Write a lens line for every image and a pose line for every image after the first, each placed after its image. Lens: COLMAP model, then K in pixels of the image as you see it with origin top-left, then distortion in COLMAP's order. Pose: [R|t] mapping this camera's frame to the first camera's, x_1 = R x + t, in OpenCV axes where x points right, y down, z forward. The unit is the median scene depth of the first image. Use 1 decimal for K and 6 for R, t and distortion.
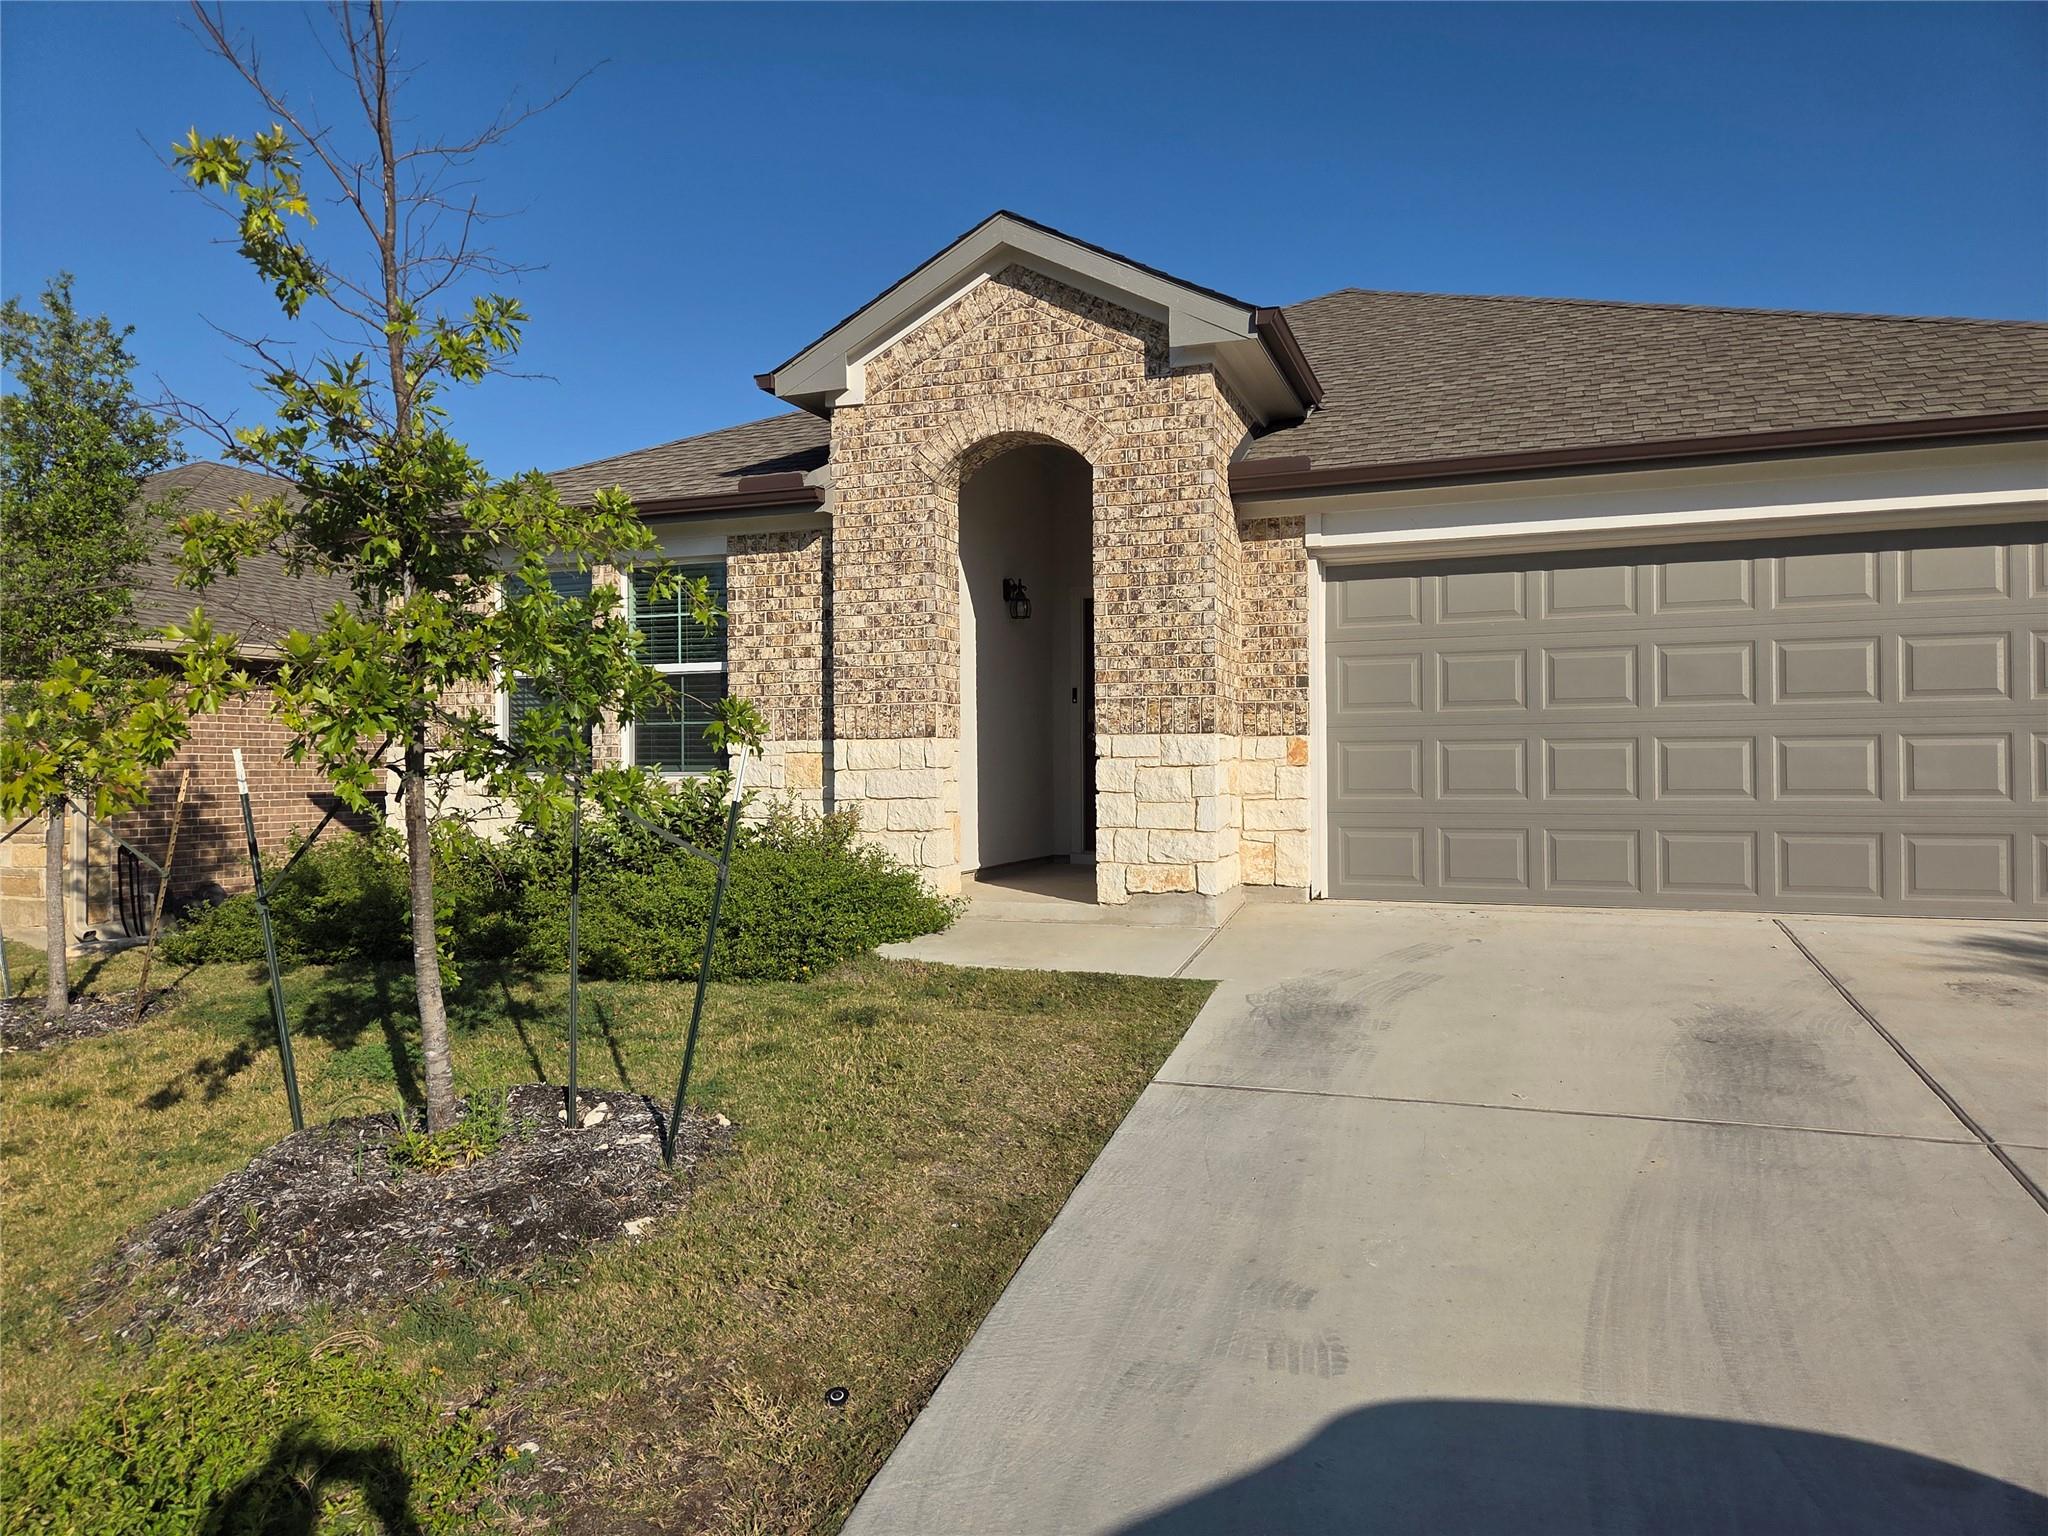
lens RADIAL K [[1374.6, 0, 1022.7], [0, 1374.6, 777.3], [0, 0, 1]] dist [0.070166, -0.059782]
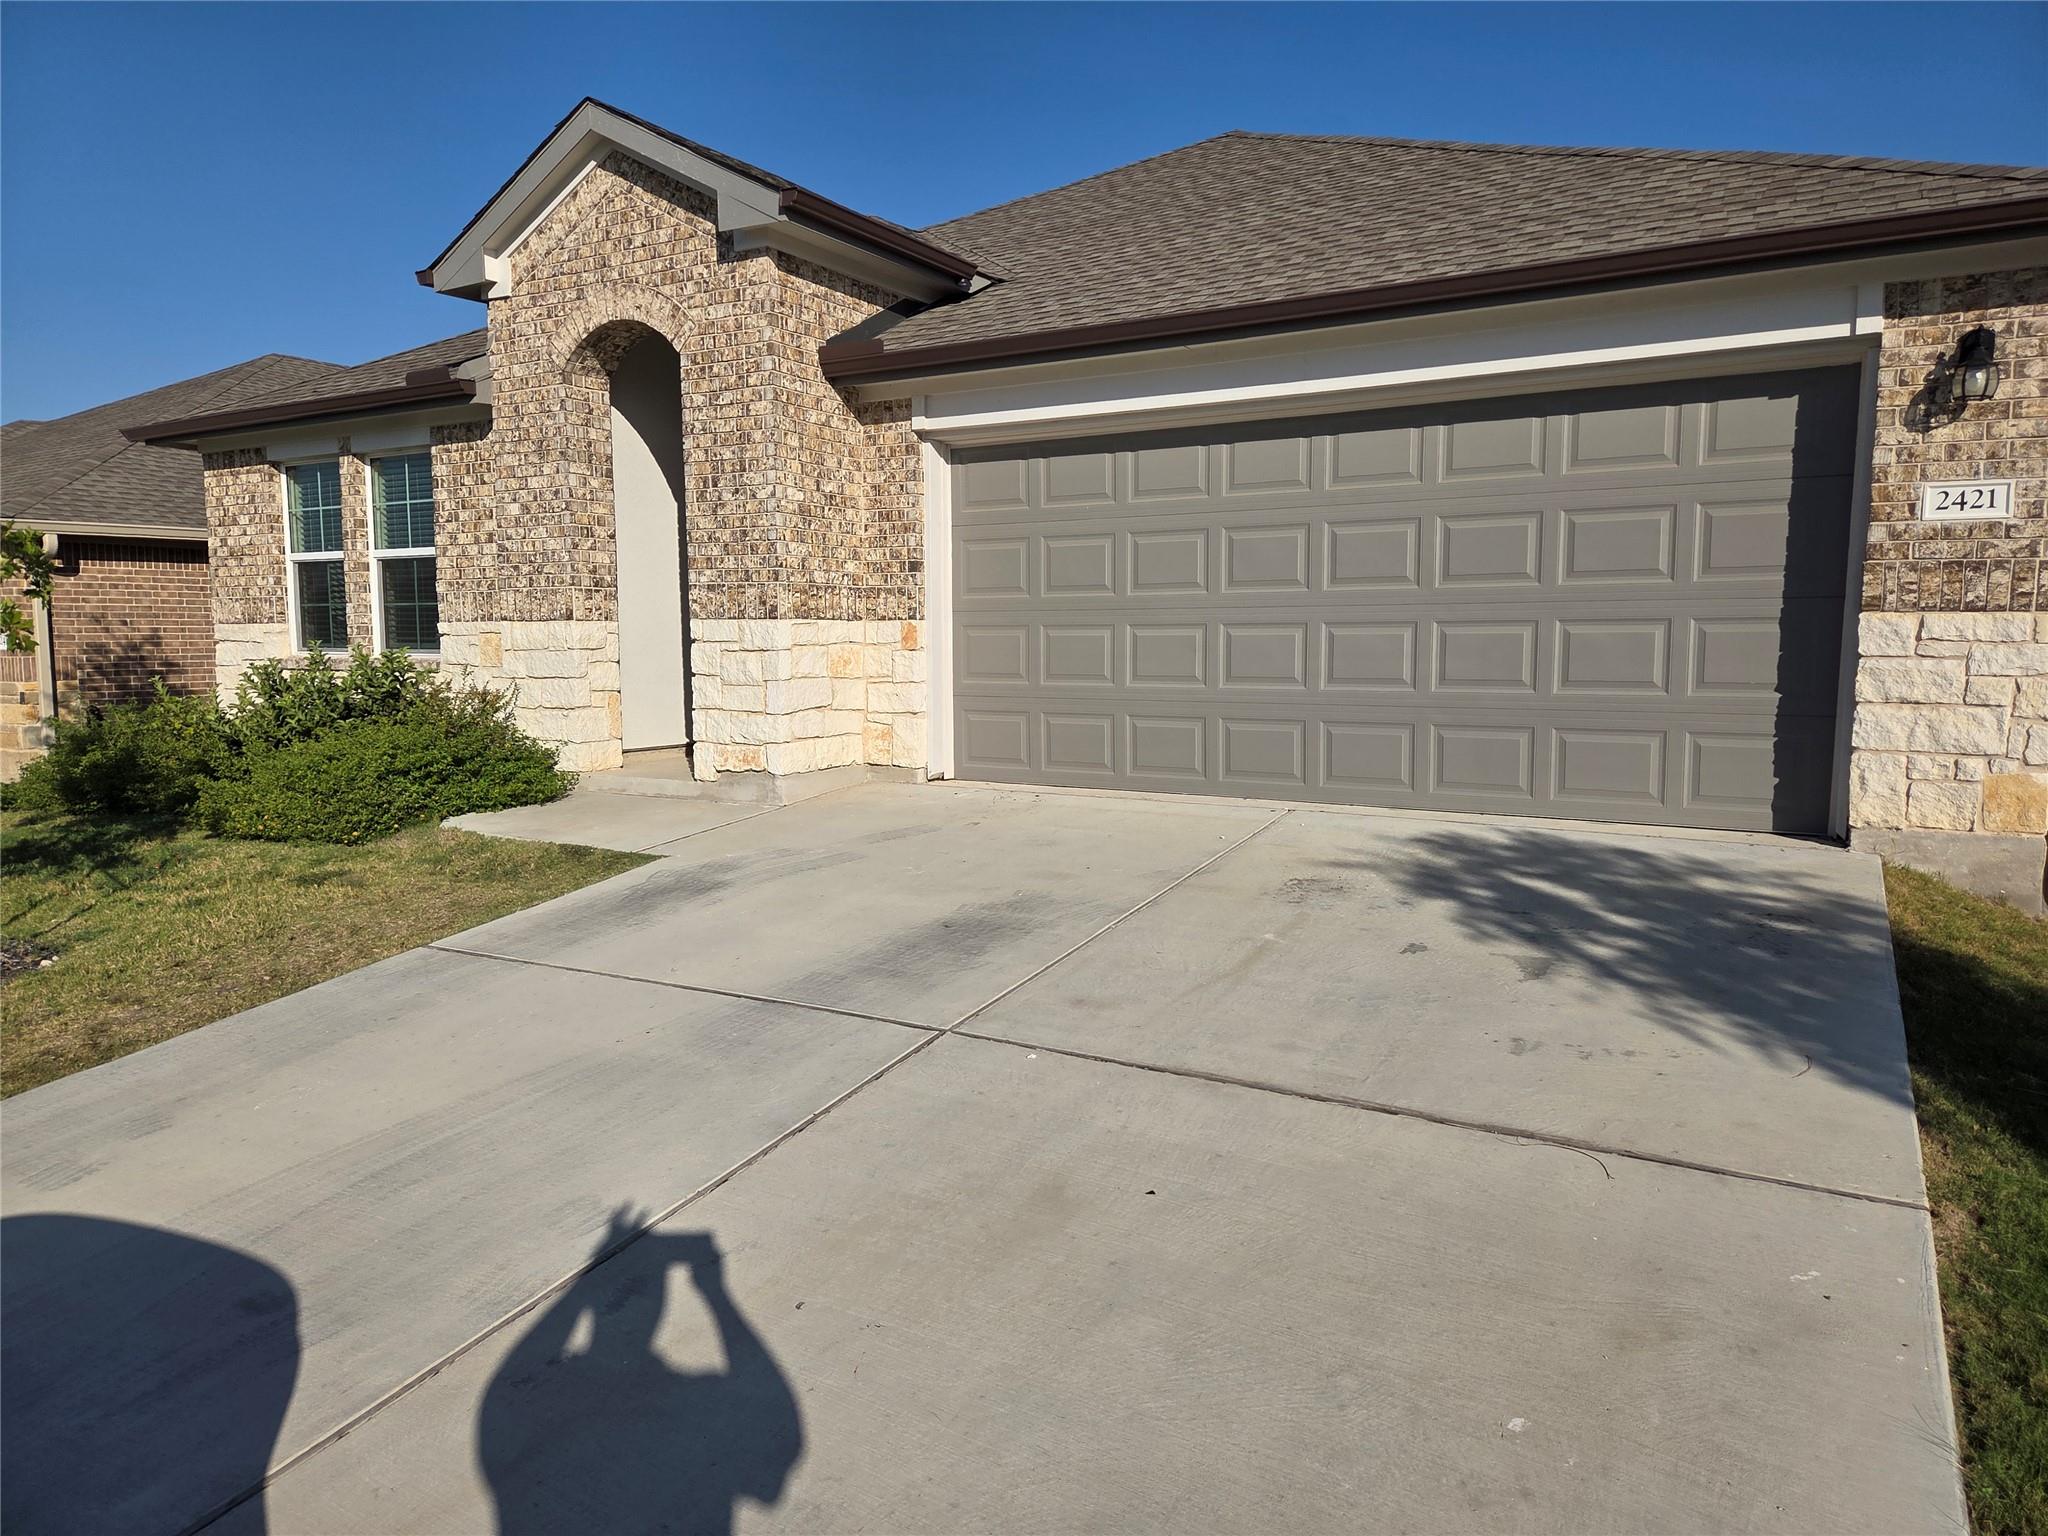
lens RADIAL K [[1374.6, 0, 1030.6], [0, 1374.6, 790.1], [0, 0, 1]] dist [0.070166, -0.059782]
pose [[0.982627, 0.023883, -0.184046, 0.480161], [-0.003723, 0.994022, 0.109114, -0.016792], [0.185552, -0.106533, 0.976842, 0.009170]]
